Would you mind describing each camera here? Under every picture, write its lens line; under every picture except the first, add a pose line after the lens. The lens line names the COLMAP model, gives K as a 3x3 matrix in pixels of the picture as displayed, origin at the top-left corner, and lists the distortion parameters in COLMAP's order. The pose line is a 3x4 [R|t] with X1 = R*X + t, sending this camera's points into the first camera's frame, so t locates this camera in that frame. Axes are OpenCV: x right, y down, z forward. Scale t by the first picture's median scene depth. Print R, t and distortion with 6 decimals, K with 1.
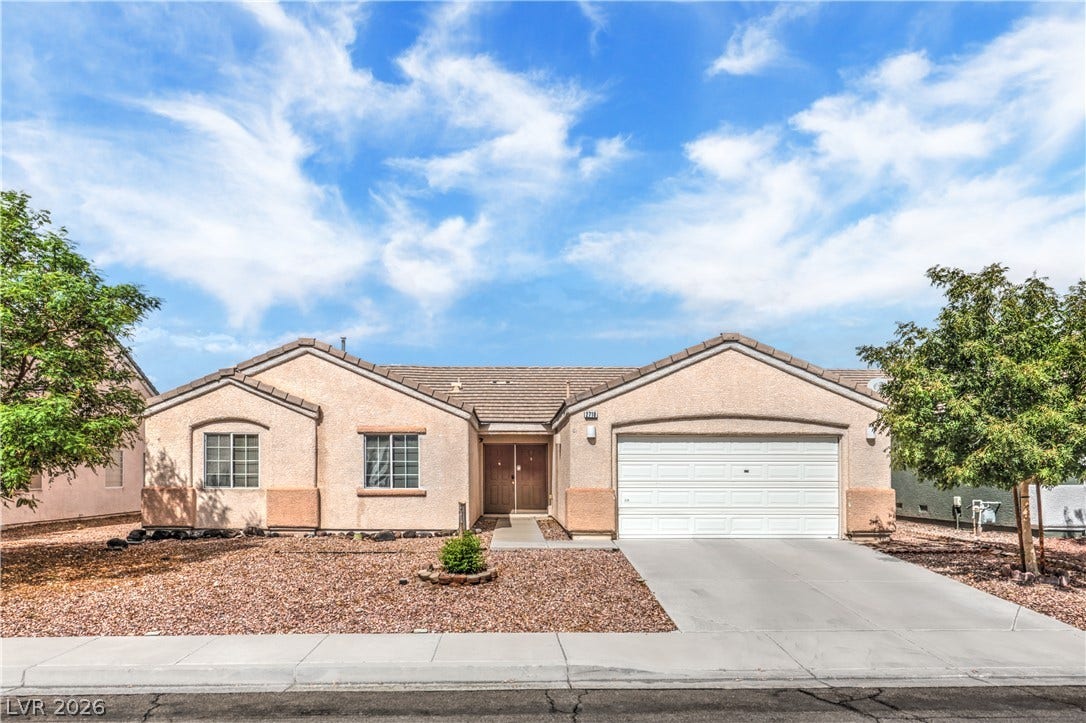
lens RADIAL K [[804.6, 0, 521.1], [0, 804.6, 363.9], [0, 0, 1]] dist [-0.002567, -0.001161]
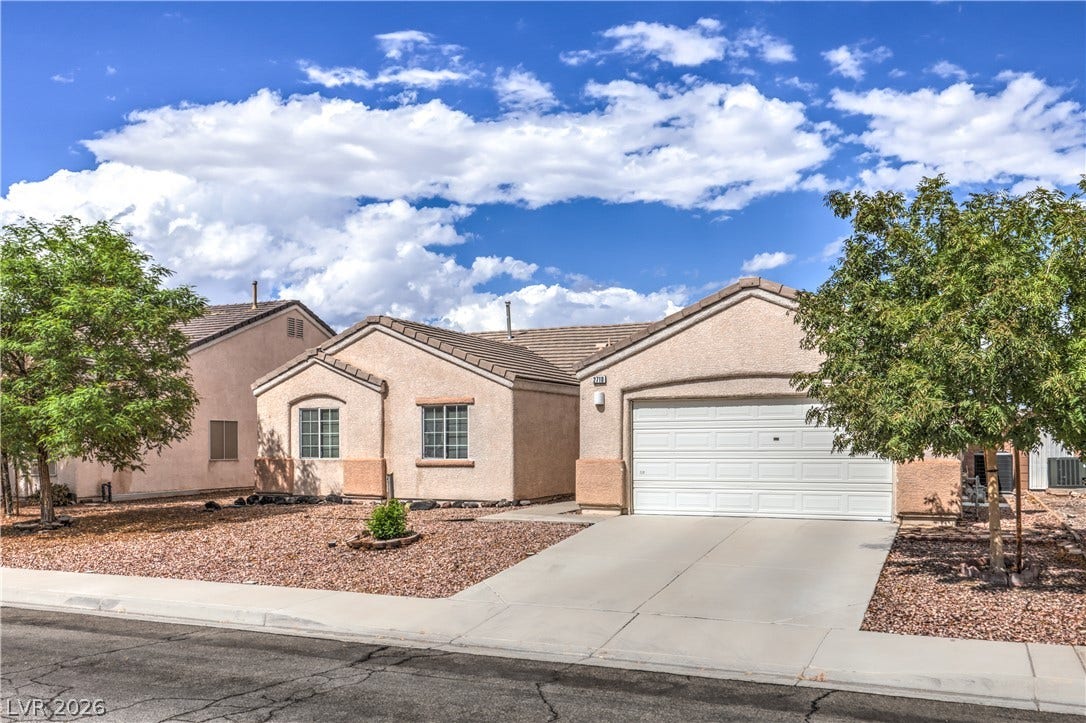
lens RADIAL K [[942.6, 0, 543.0], [0, 942.6, 361.5], [0, 0, 1]] dist [-0.009219, -0.002890]
pose [[0.890926, -0.046058, -0.451807, 0.490378], [0.067769, 0.997188, 0.031979, 0.003147], [0.449064, -0.059110, 0.891542, 0.007297]]
